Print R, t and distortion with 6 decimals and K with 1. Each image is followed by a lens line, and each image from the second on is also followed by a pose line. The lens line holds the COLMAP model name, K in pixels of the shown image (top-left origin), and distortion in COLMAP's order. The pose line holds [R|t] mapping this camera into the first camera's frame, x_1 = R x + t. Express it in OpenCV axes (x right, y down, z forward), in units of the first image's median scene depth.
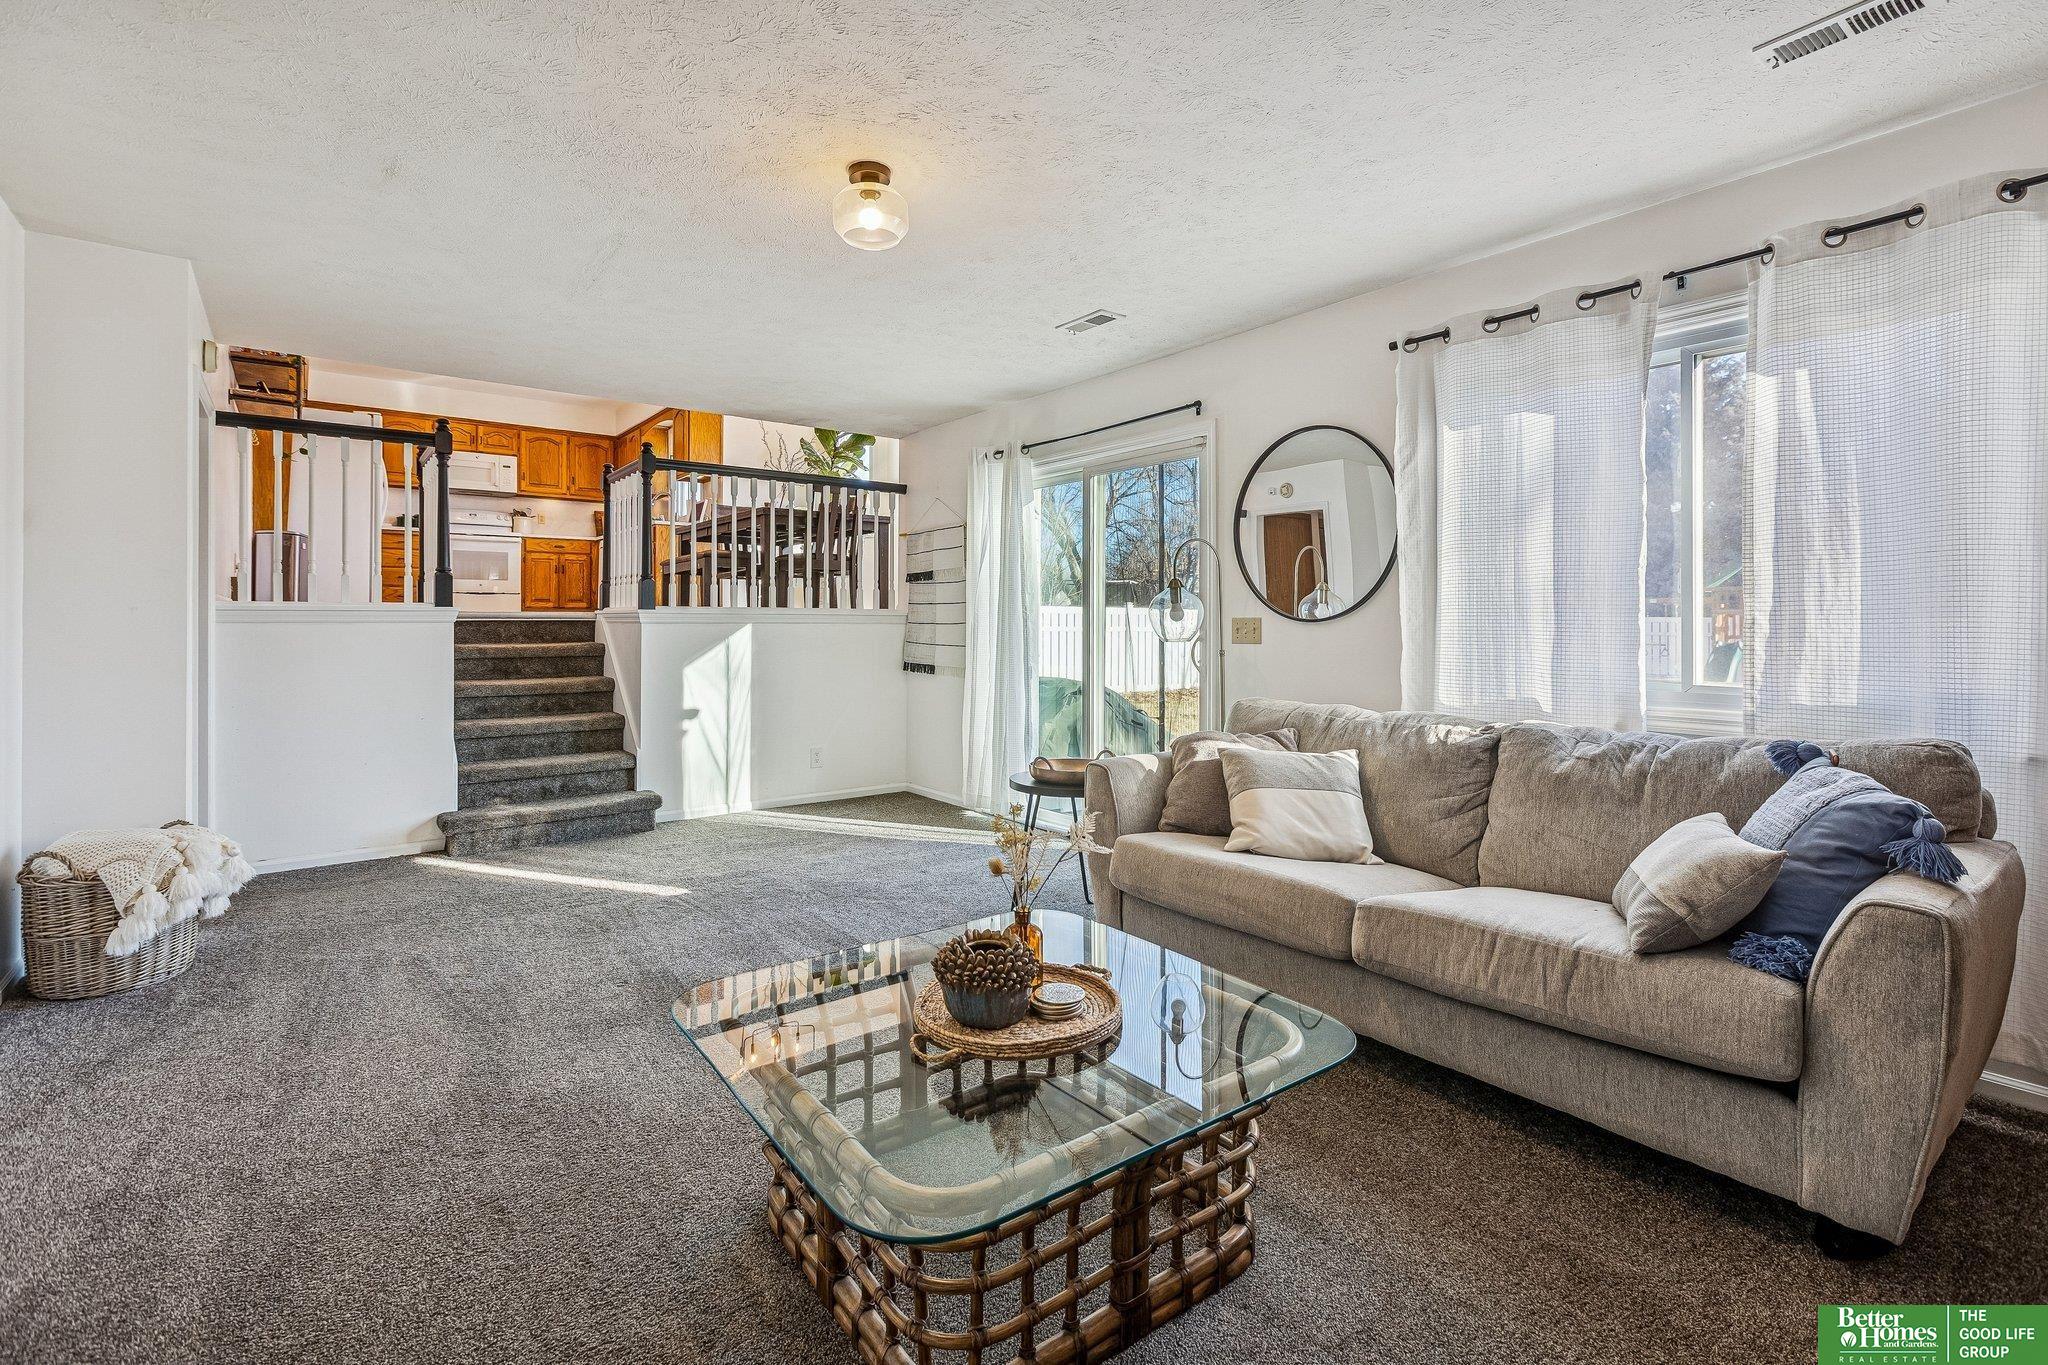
lens RADIAL K [[917.7, 0, 1054.7], [0, 917.7, 627.7], [0, 0, 1]] dist [-0.000982, 0.000589]
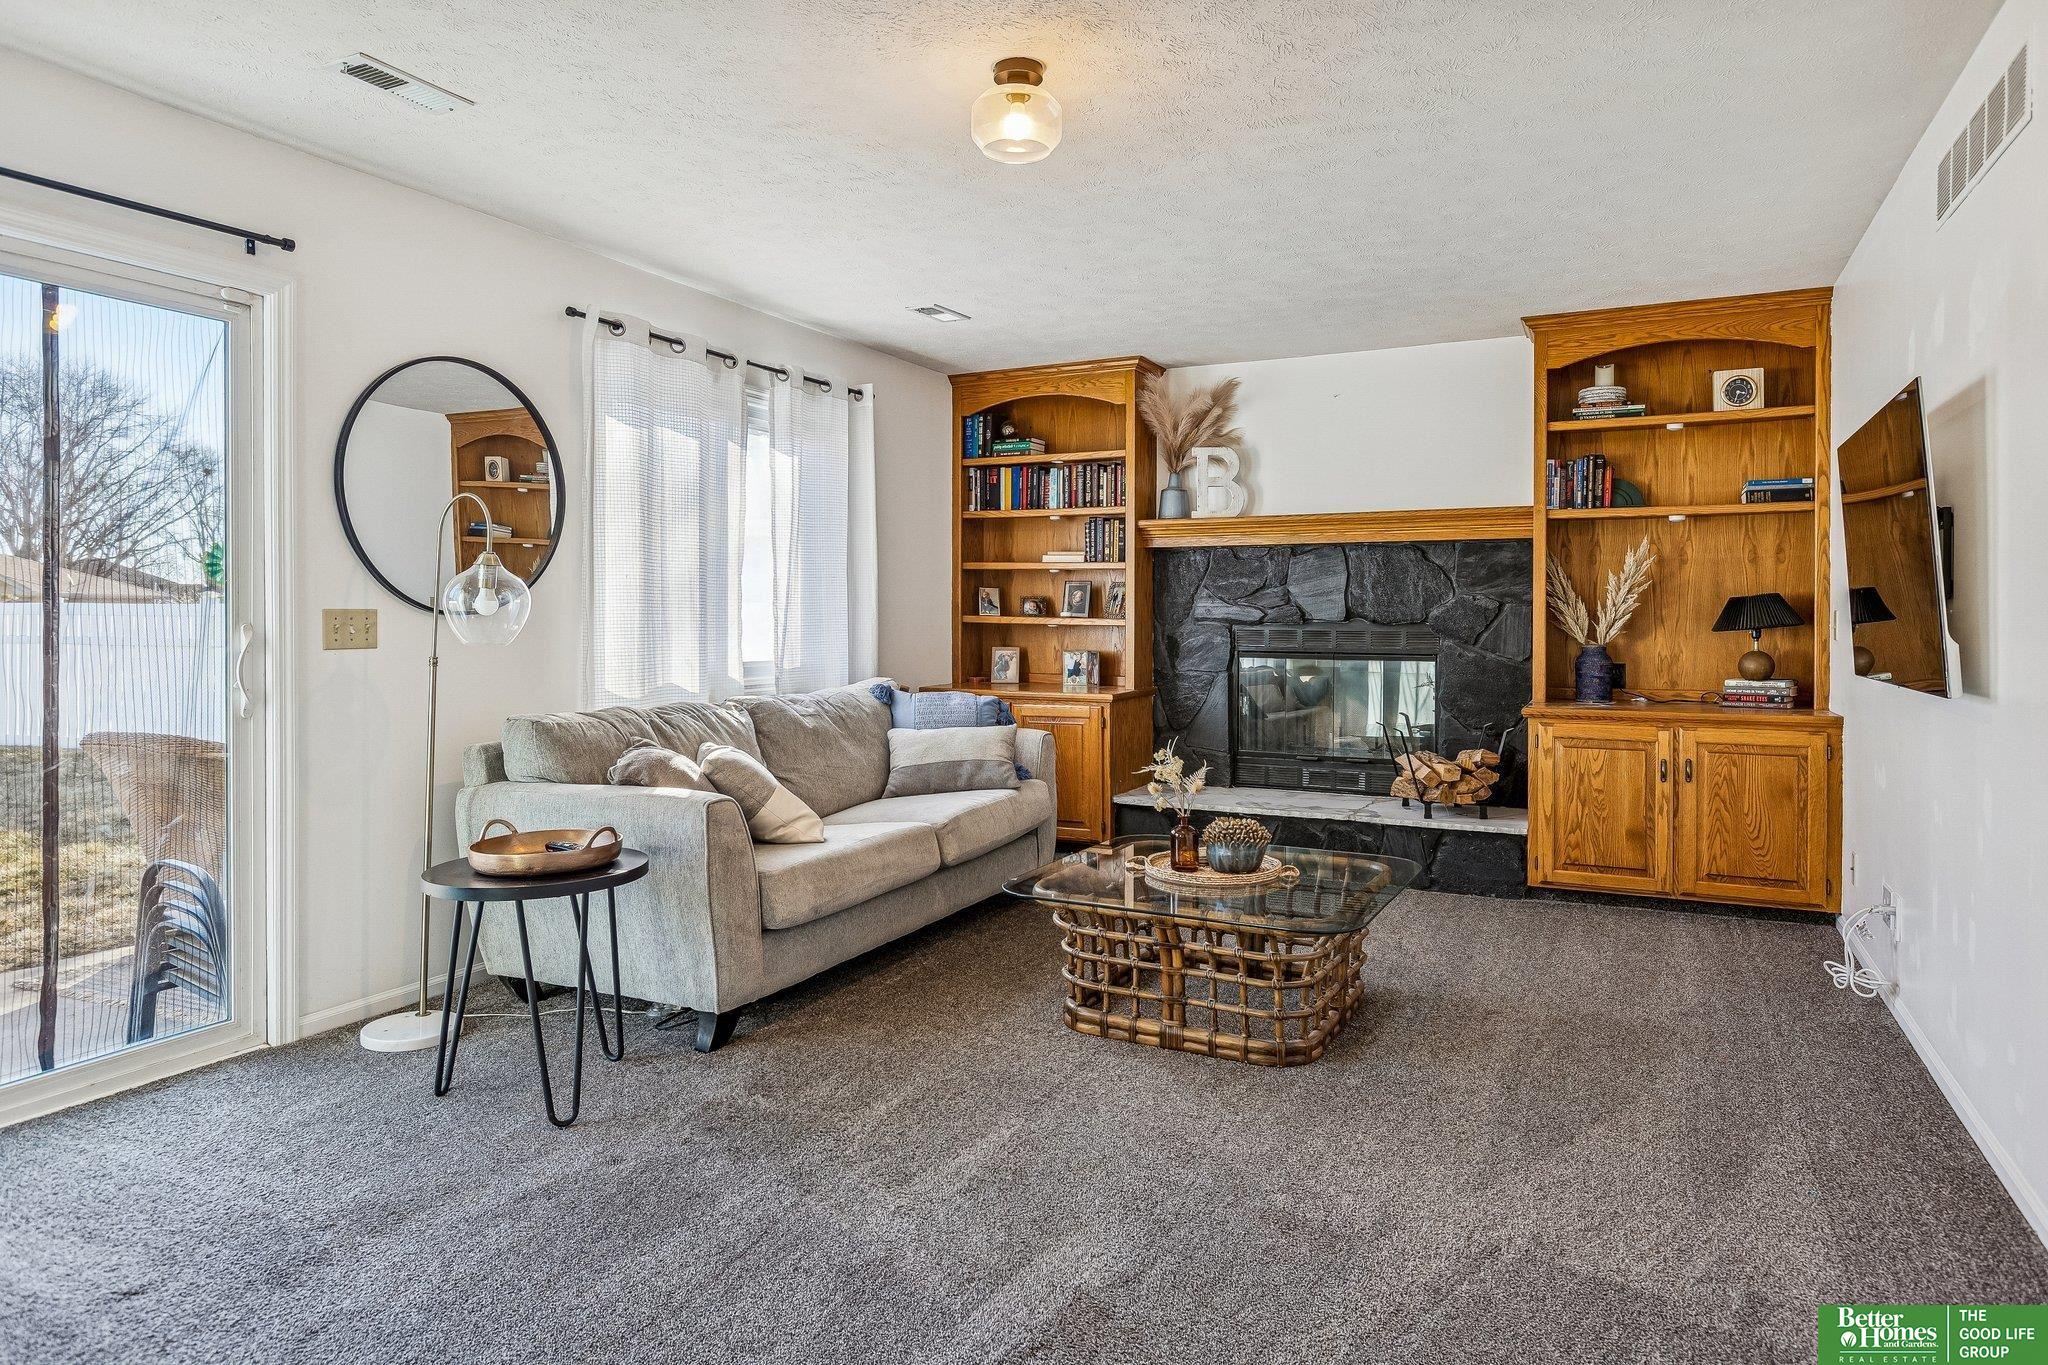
lens RADIAL K [[1196.7, 0, 1033.0], [0, 1196.7, 636.8], [0, 0, 1]] dist [-0.013578, 0.001702]
pose [[-0.421581, -0.015740, 0.906654, -0.760977], [0.007188, 0.999760, 0.020698, -0.011257], [-0.906762, 0.015243, -0.421366, 0.945306]]
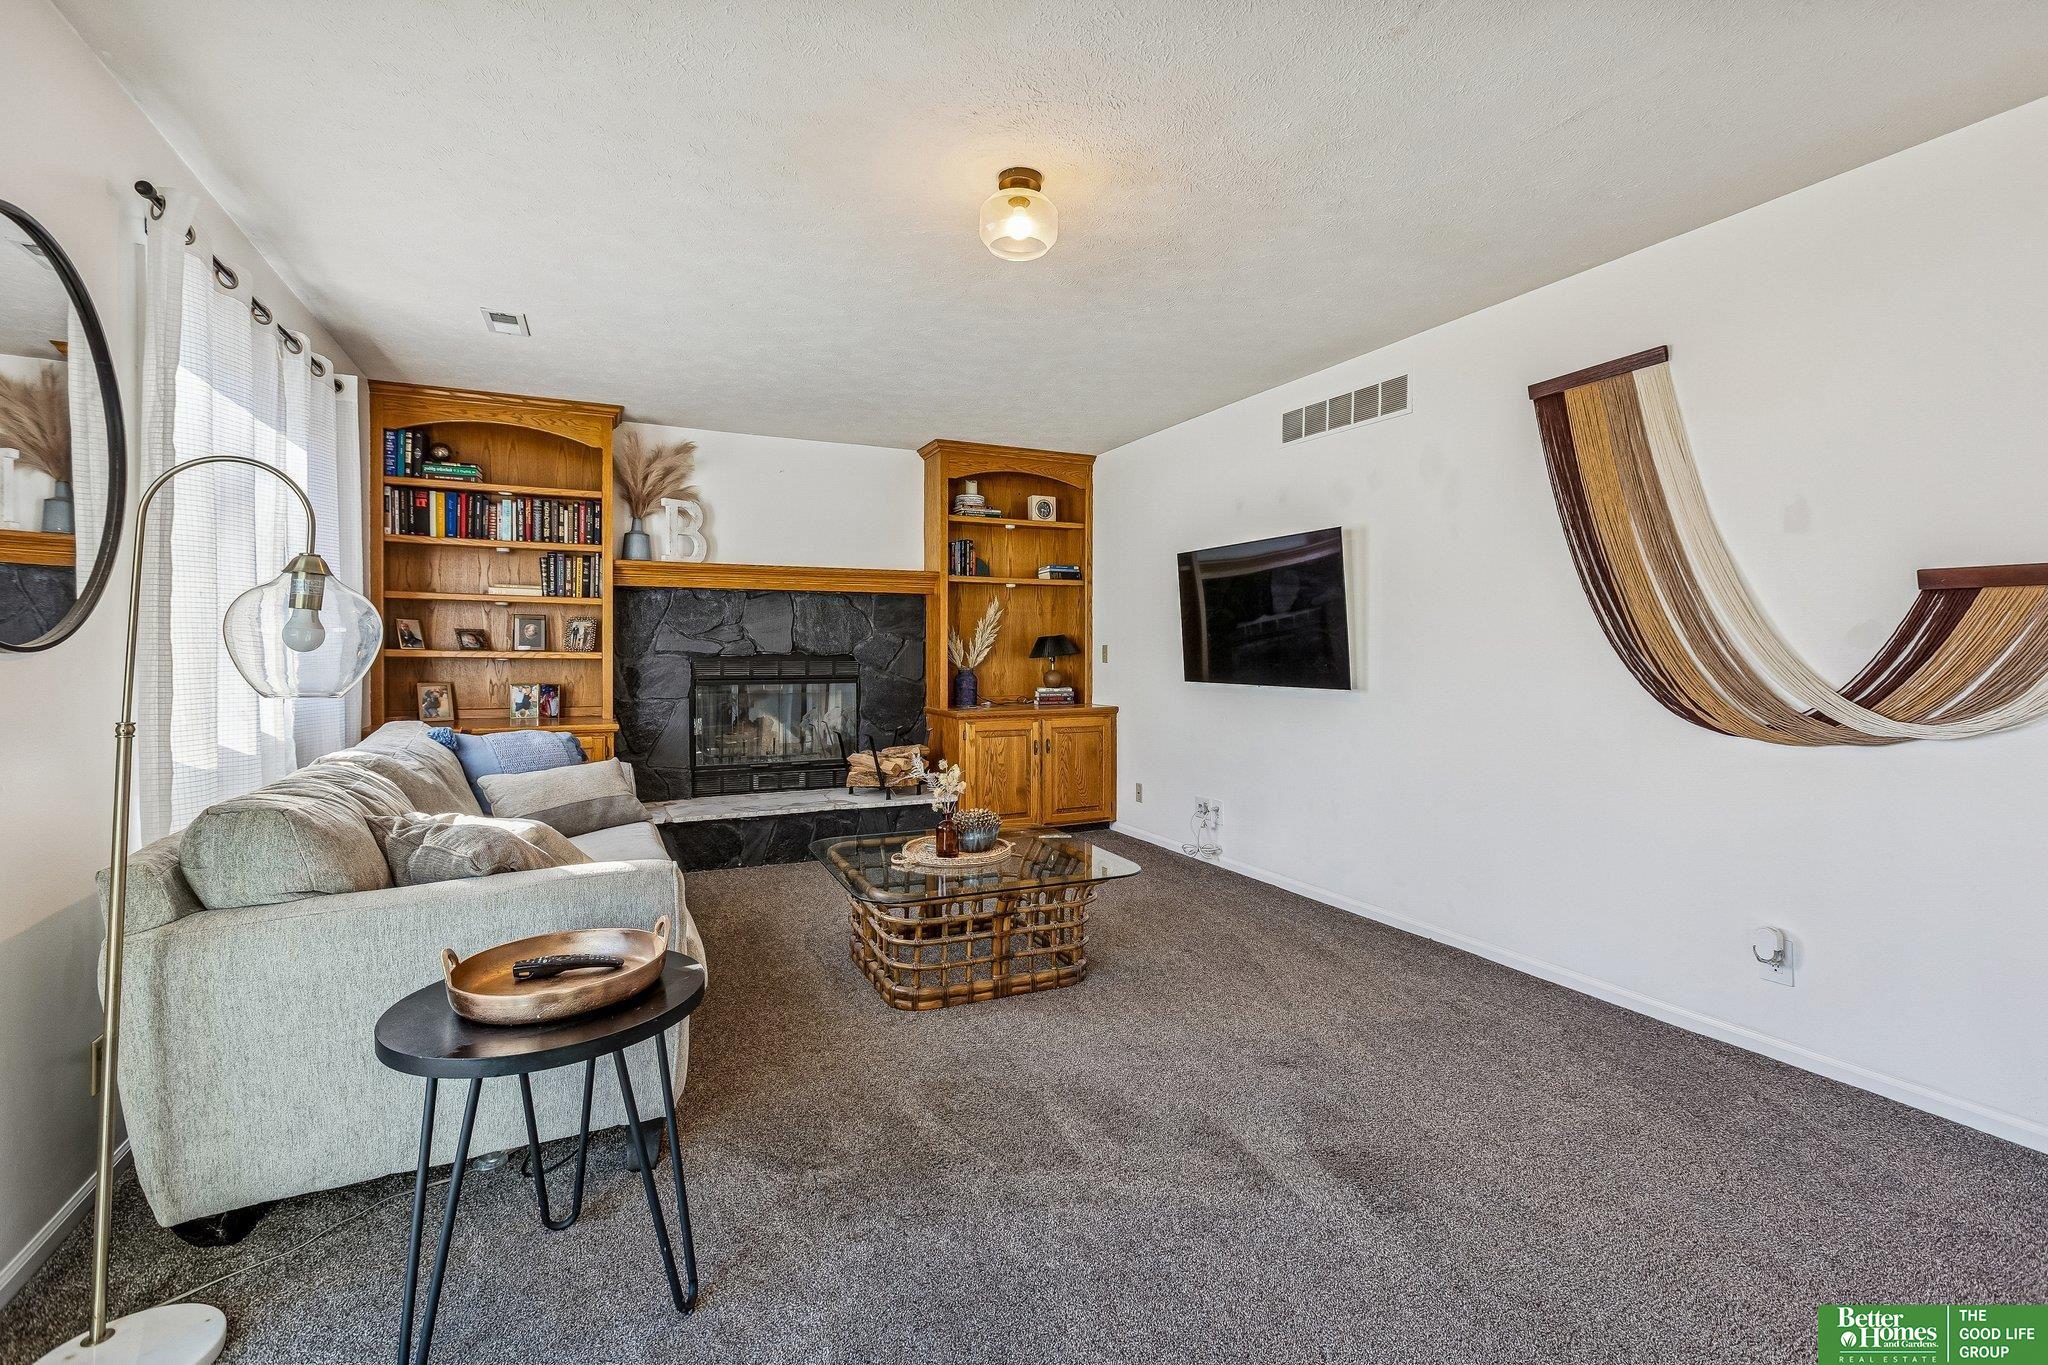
lens RADIAL K [[917.7, 0, 1031.5], [0, 917.7, 660.6], [0, 0, 1]] dist [-0.000982, 0.000589]
pose [[-0.975073, -0.001885, 0.221878, -0.406981], [0.003139, 0.999747, 0.022285, -0.014650], [-0.221864, 0.022426, -0.974820, 1.176225]]
